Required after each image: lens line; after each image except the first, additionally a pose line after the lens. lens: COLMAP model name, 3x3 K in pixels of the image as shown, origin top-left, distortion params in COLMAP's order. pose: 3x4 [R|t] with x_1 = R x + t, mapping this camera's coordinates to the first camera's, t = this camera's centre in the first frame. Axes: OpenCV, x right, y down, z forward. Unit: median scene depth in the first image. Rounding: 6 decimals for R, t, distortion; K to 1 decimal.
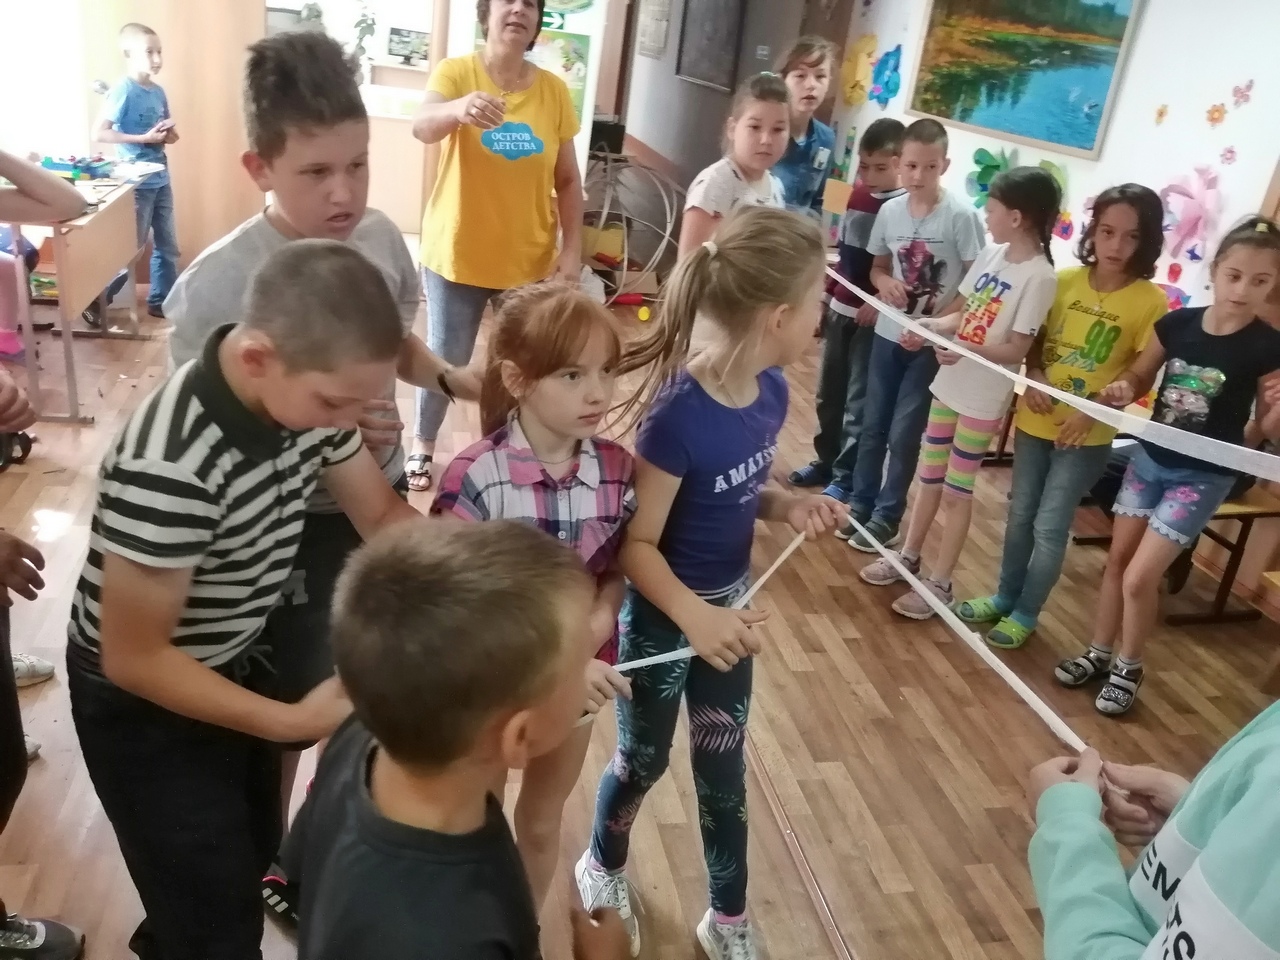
lens RADIAL K [[1022.1, 0, 640.0], [0, 1022.1, 480.0], [0, 0, 1]] dist [0.076647, -0.138624]
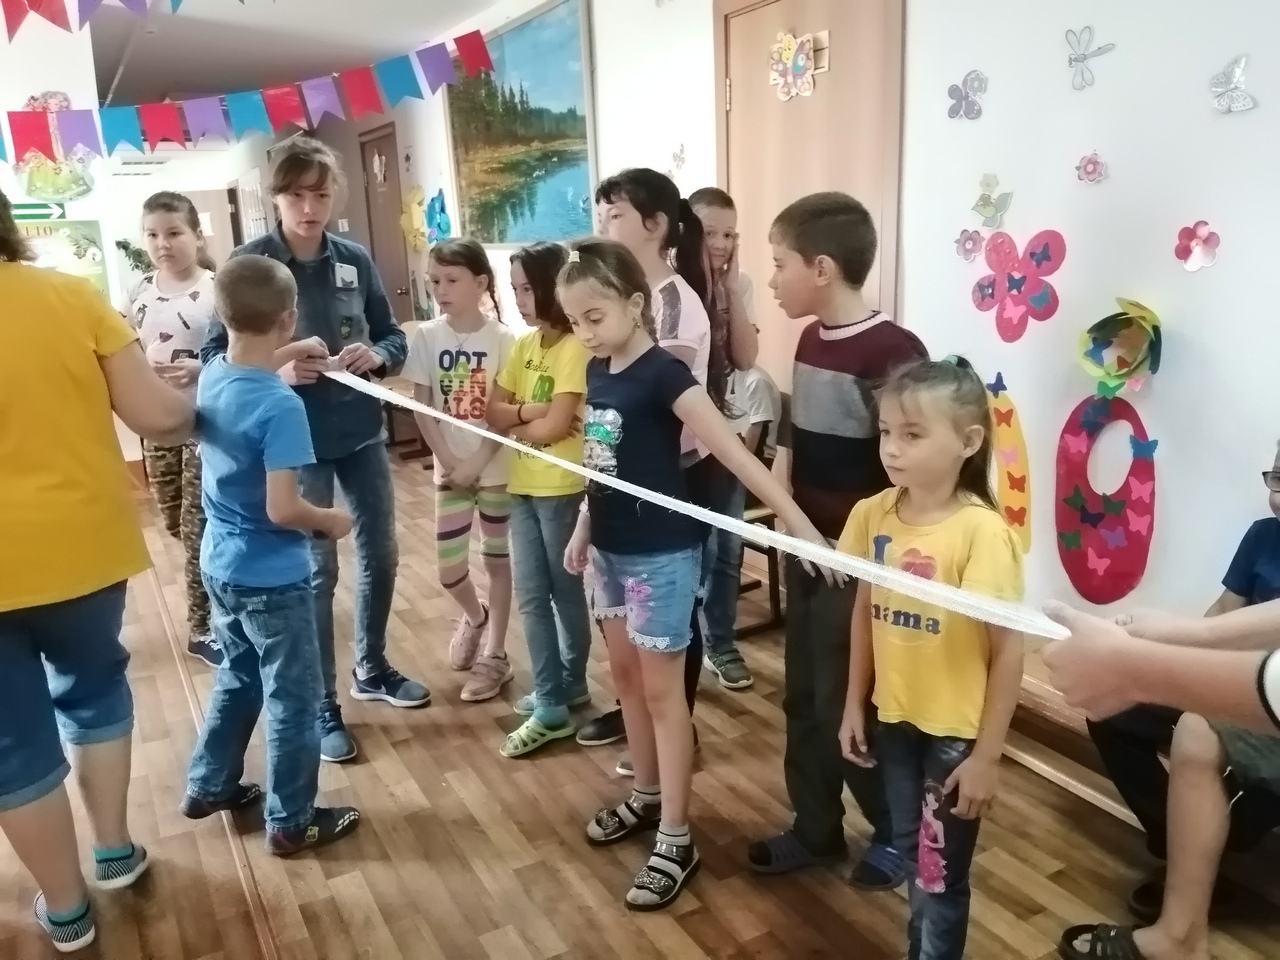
lens RADIAL K [[1022.1, 0, 640.0], [0, 1022.1, 480.0], [0, 0, 1]] dist [0.076647, -0.138624]
pose [[0.941685, -0.221766, 0.253079, 0.134611], [0.260849, 0.956217, -0.132692, 0.064890], [-0.212572, 0.190969, 0.958303, 0.012175]]
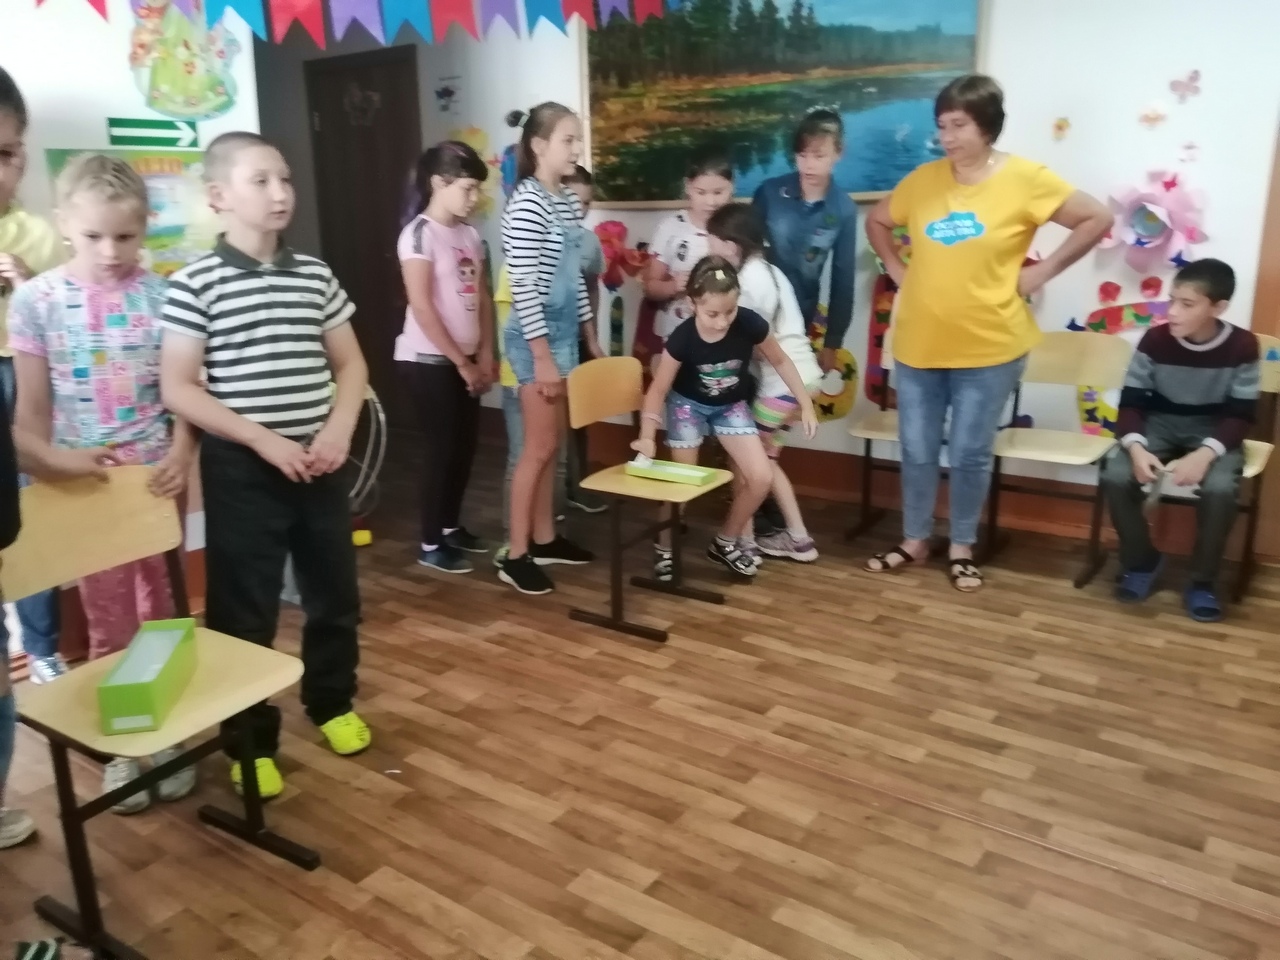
lens RADIAL K [[1022.1, 0, 640.0], [0, 1022.1, 480.0], [0, 0, 1]] dist [0.076647, -0.138624]
pose [[0.743540, -0.309199, 0.592912, -0.301840], [0.377198, 0.926079, 0.009919, -0.173714], [-0.552150, 0.216270, 0.805206, 0.433168]]
